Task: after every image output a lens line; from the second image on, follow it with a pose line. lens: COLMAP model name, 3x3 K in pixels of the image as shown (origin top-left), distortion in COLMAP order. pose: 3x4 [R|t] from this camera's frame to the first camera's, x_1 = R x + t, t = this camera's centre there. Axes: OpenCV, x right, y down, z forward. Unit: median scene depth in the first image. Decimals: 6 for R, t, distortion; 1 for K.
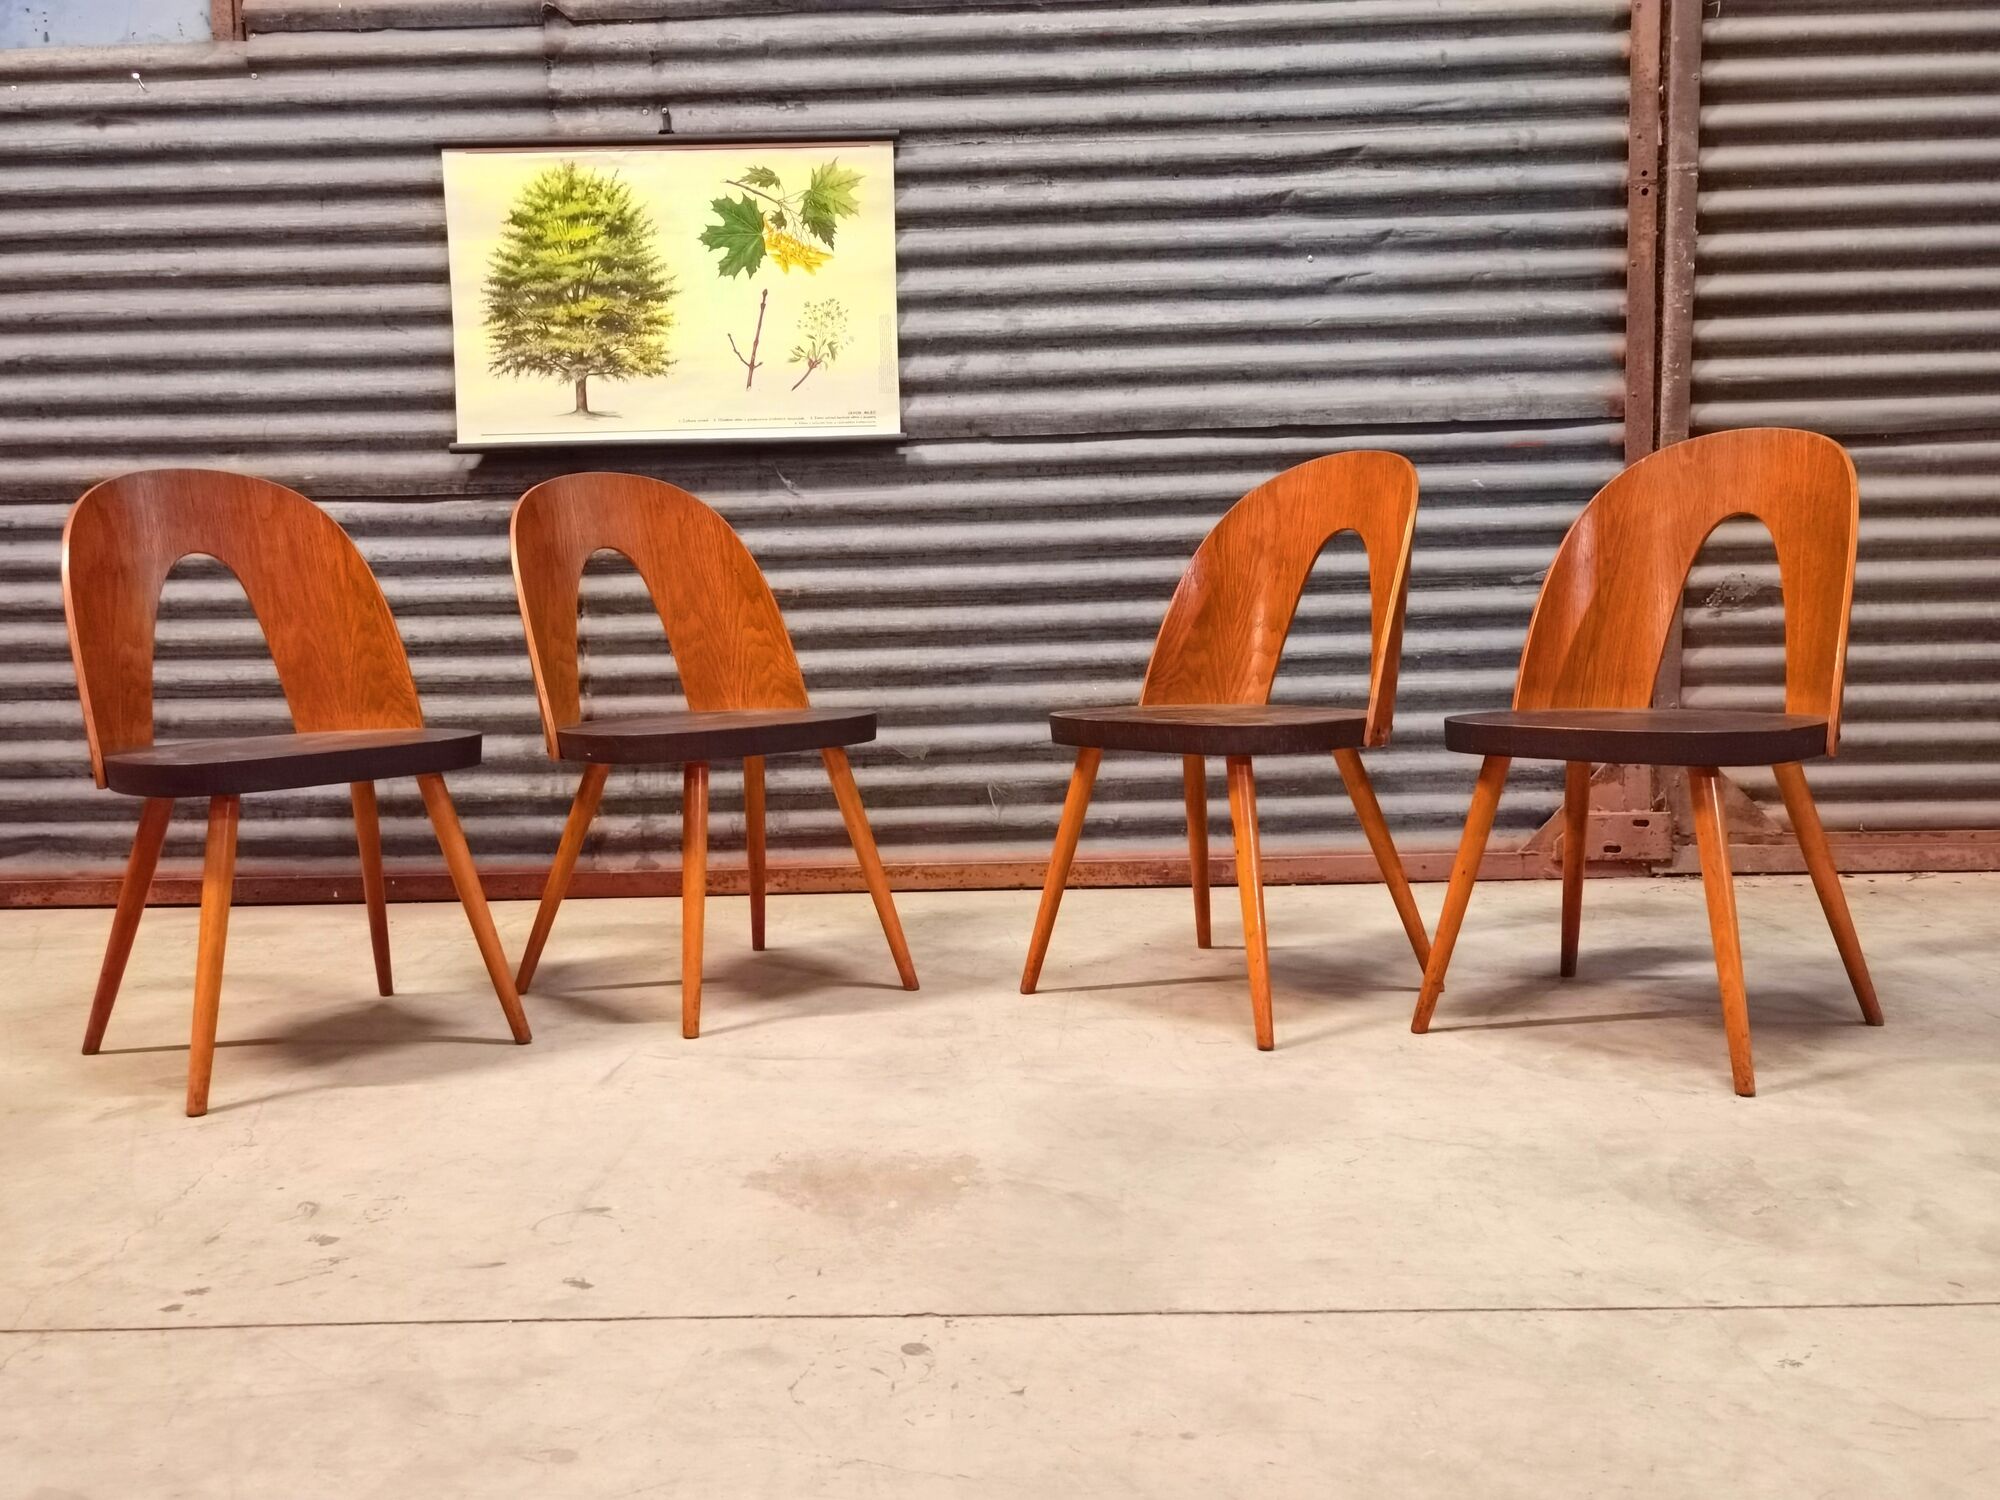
lens RADIAL K [[1731.4, 0, 979.4], [0, 1731.4, 736.2], [0, 0, 1]] dist [-0.012985, 0.055257]
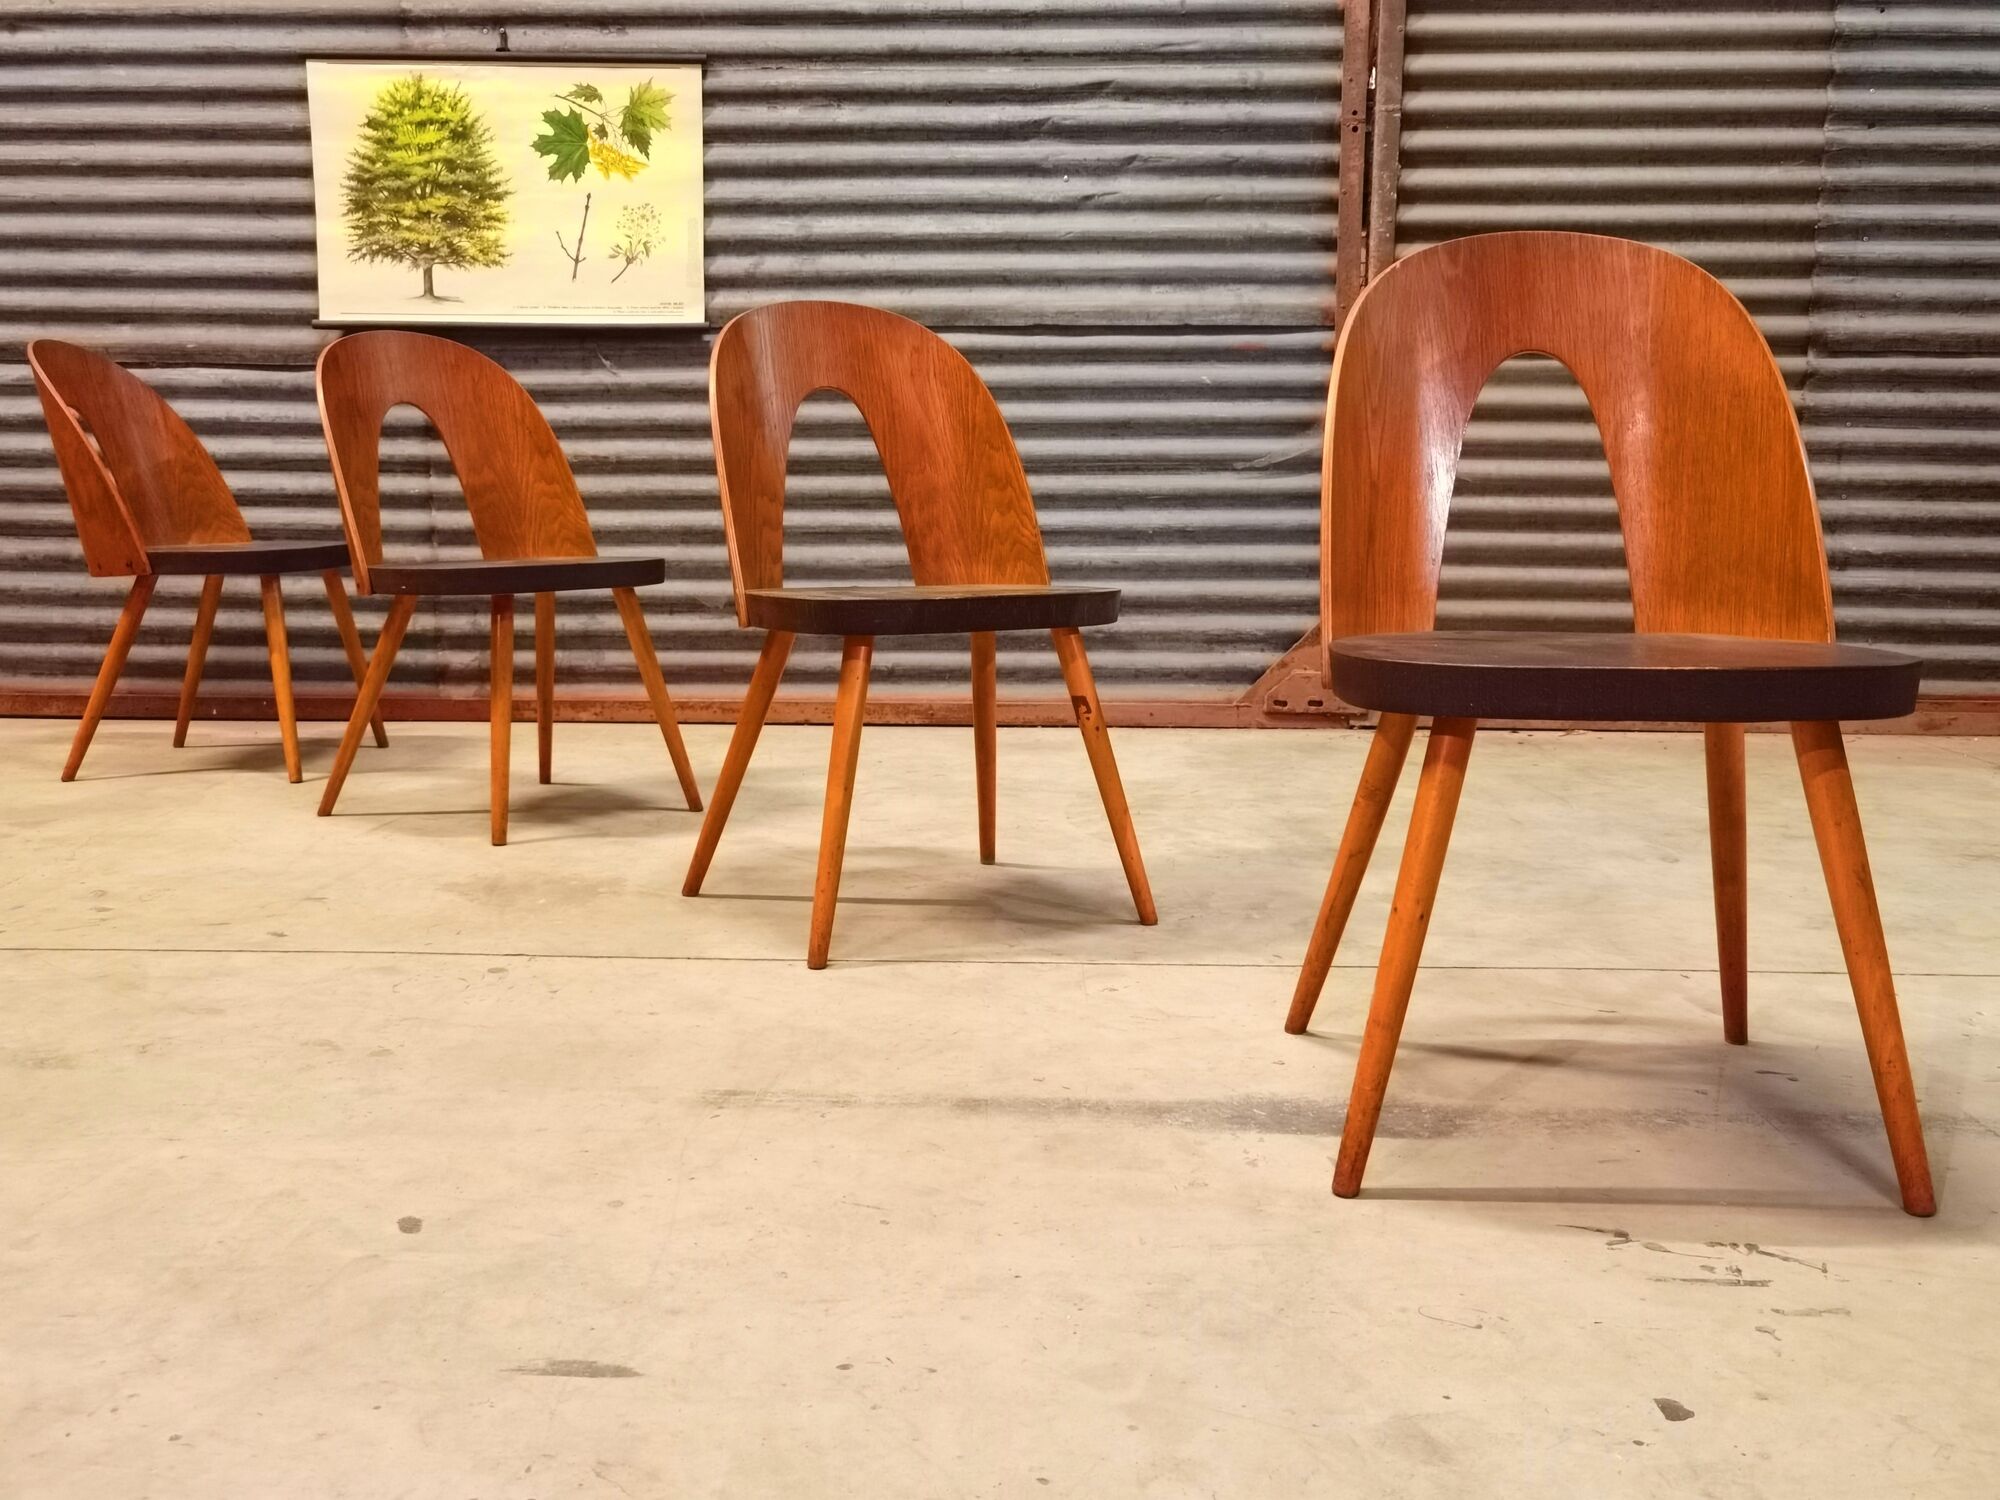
lens RADIAL K [[1731.4, 0, 977.3], [0, 1731.4, 722.1], [0, 0, 1]] dist [-0.012985, 0.055257]
pose [[0.999539, 0.030014, -0.004506, 0.149584], [-0.029807, 0.998734, 0.040521, 0.038329], [0.005717, -0.040368, 0.999169, -0.159068]]
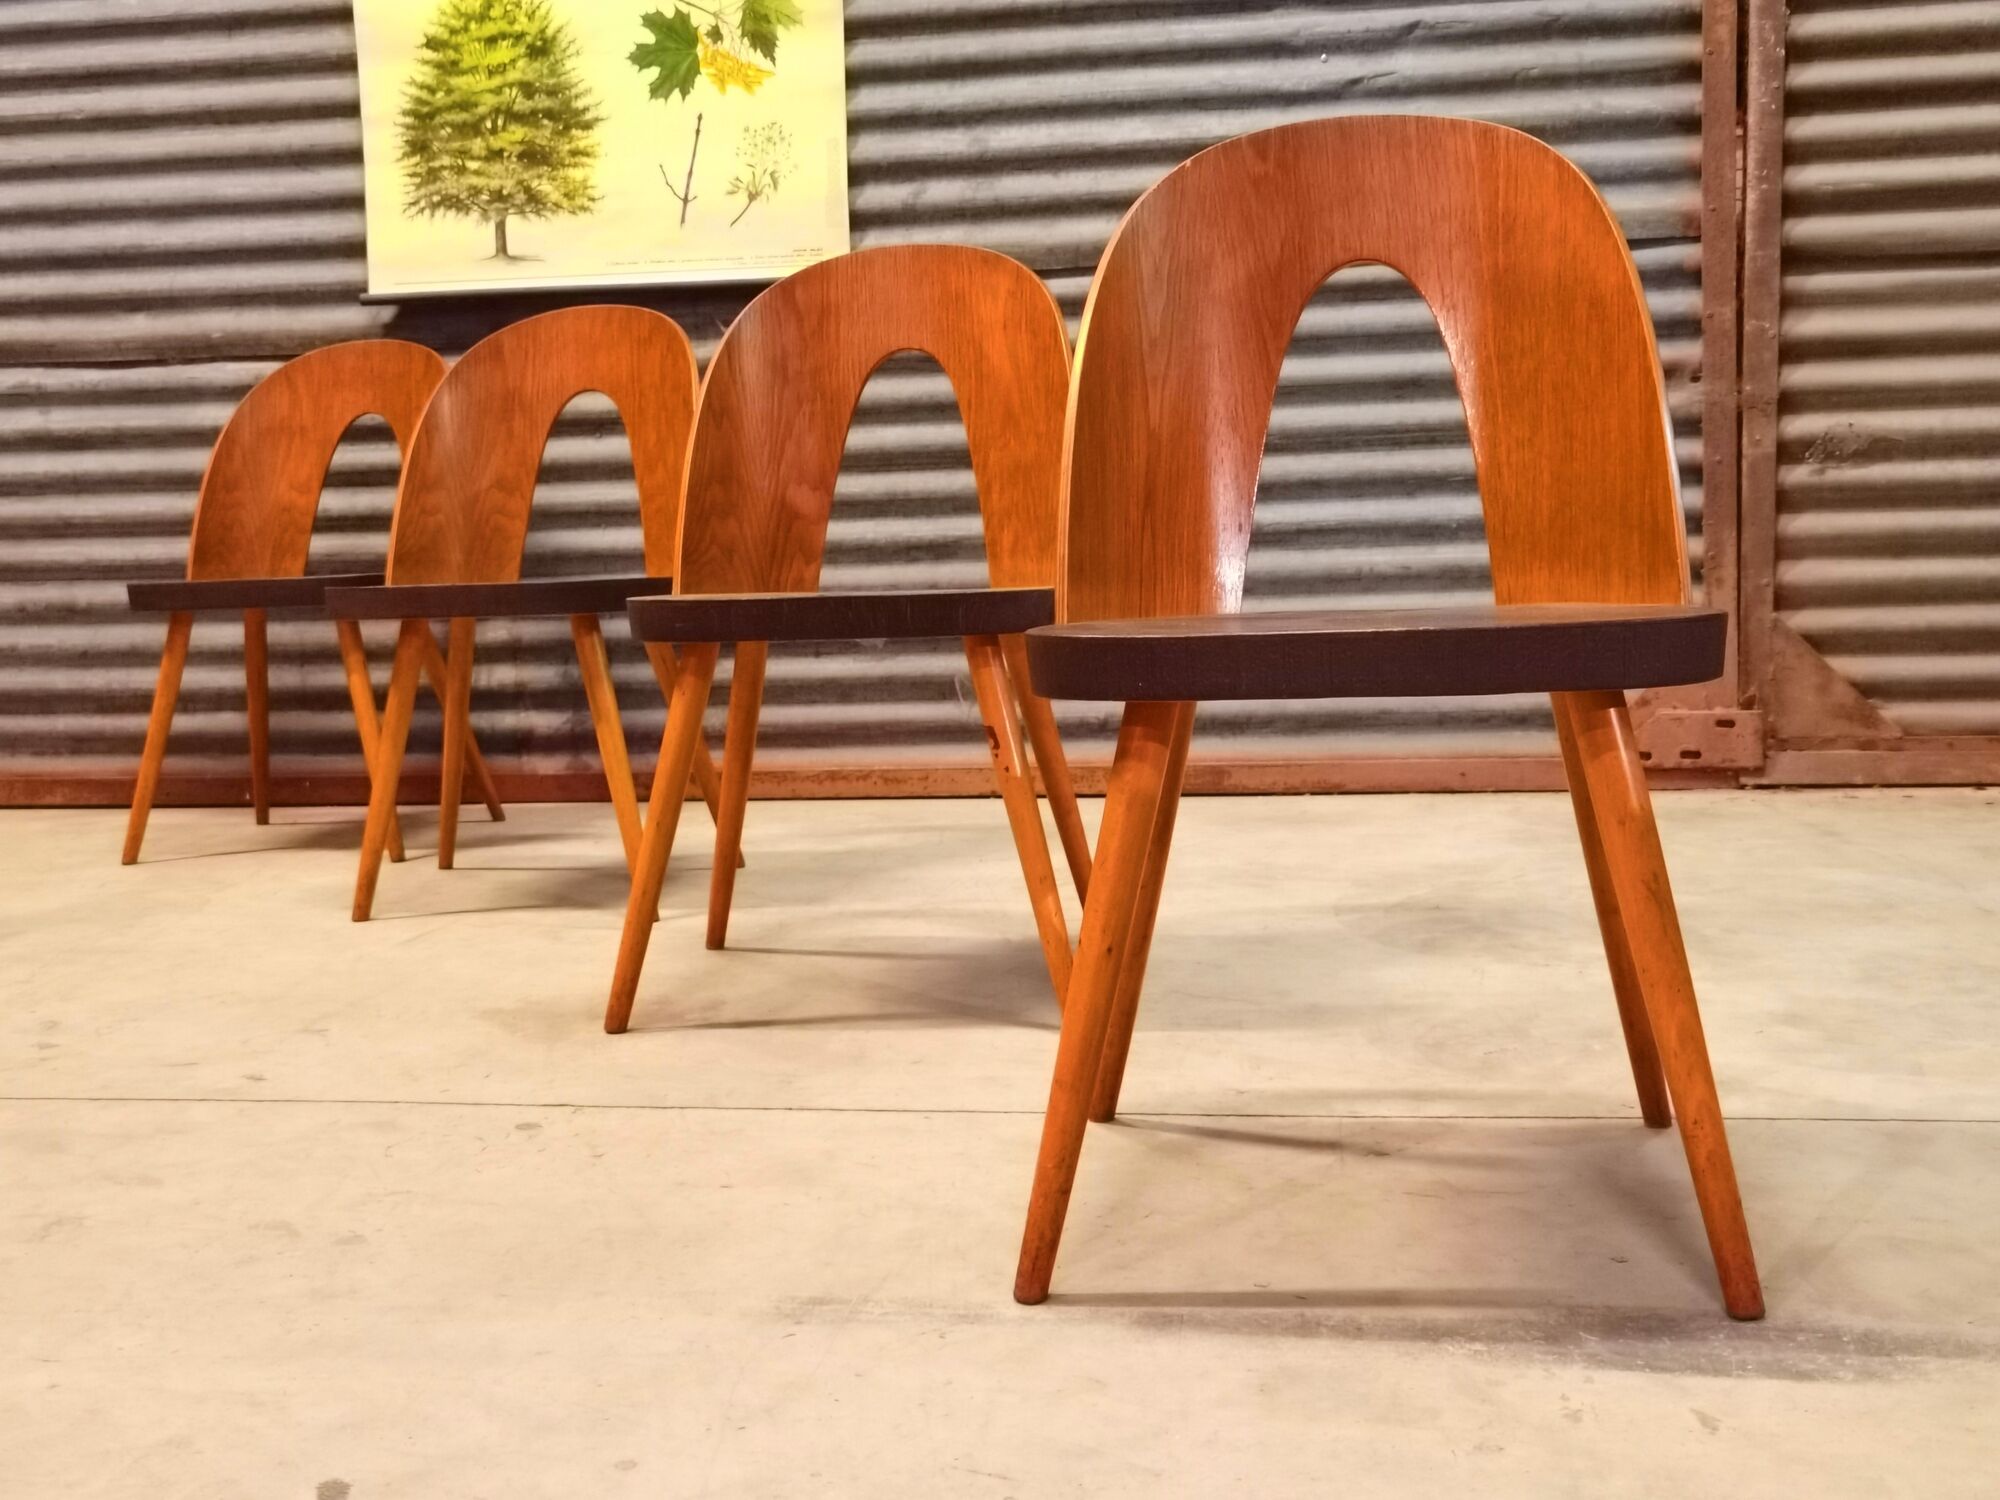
lens RADIAL K [[2189.4, 0, 993.3], [0, 2189.4, 750.7], [0, 0, 1]] dist [-0.000030, 0.000000]
pose [[0.991964, 0.007405, -0.126307, 0.169324], [-0.005296, 0.999841, 0.017023, 0.048460], [0.126413, -0.016218, 0.991845, -0.099049]]
